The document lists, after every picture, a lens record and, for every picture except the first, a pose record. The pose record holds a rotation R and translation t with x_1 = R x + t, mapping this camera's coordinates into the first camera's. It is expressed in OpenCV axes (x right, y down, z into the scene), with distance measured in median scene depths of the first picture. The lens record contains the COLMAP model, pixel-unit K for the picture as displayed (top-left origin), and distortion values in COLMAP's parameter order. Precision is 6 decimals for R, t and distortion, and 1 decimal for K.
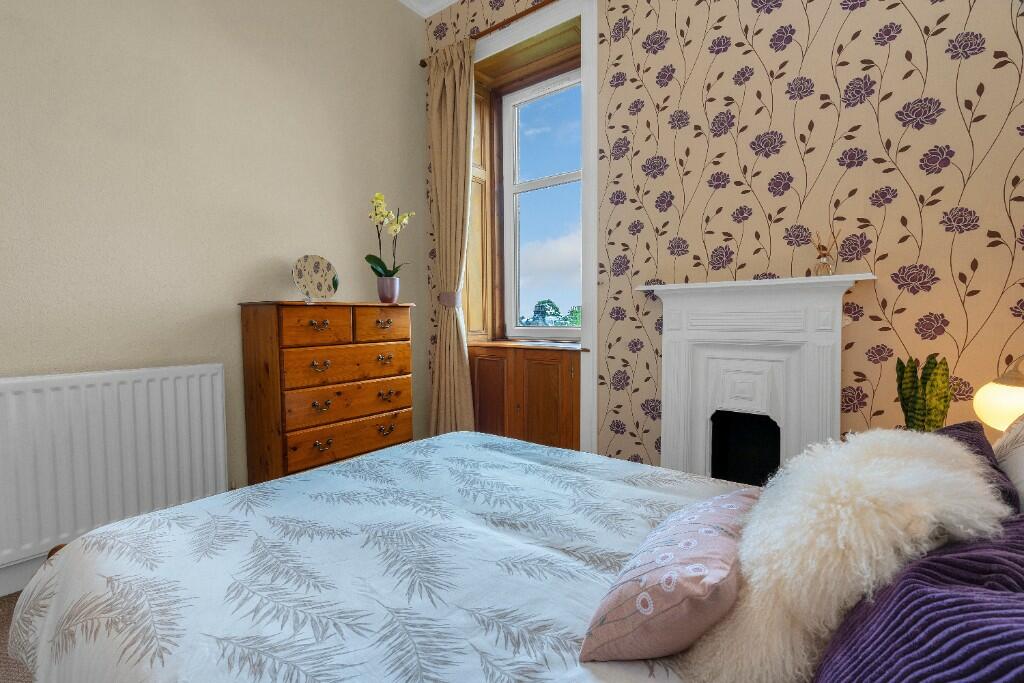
lens RADIAL K [[473.2, 0, 512.0], [0, 473.2, 341.5], [0, 0, 1]] dist [-0.002518, 0.000394]
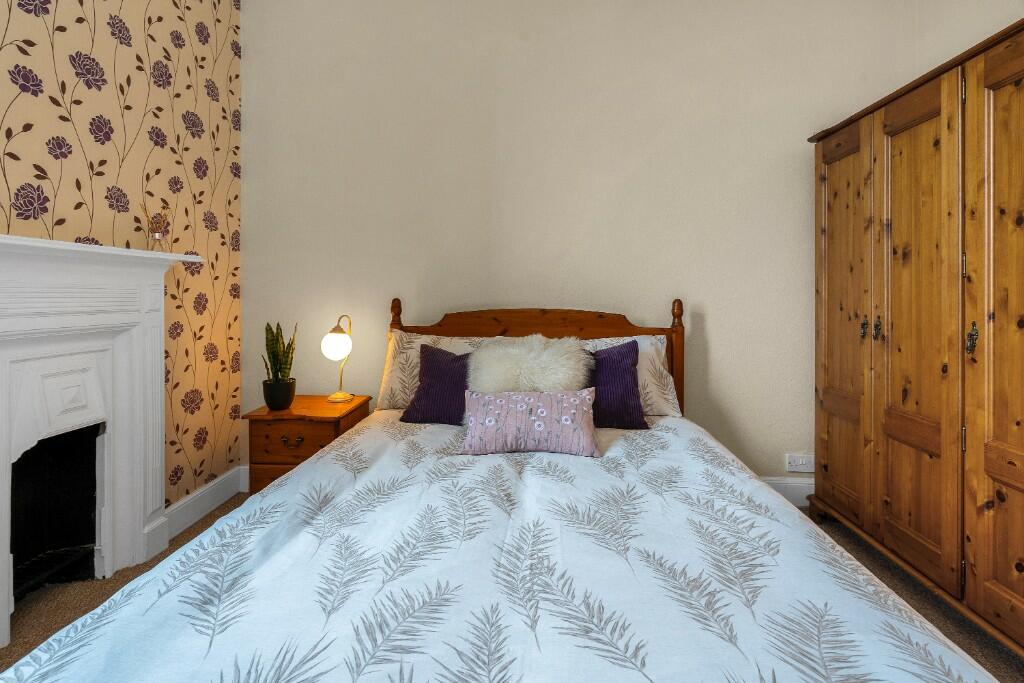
lens RADIAL K [[471.3, 0, 511.6], [0, 471.3, 292.1], [0, 0, 1]] dist [0.000095, 0.000208]
pose [[-0.573630, 0.007458, 0.819080, -0.660228], [0.040211, 0.999009, 0.019065, -0.058845], [-0.818127, 0.043873, -0.573362, 1.212065]]
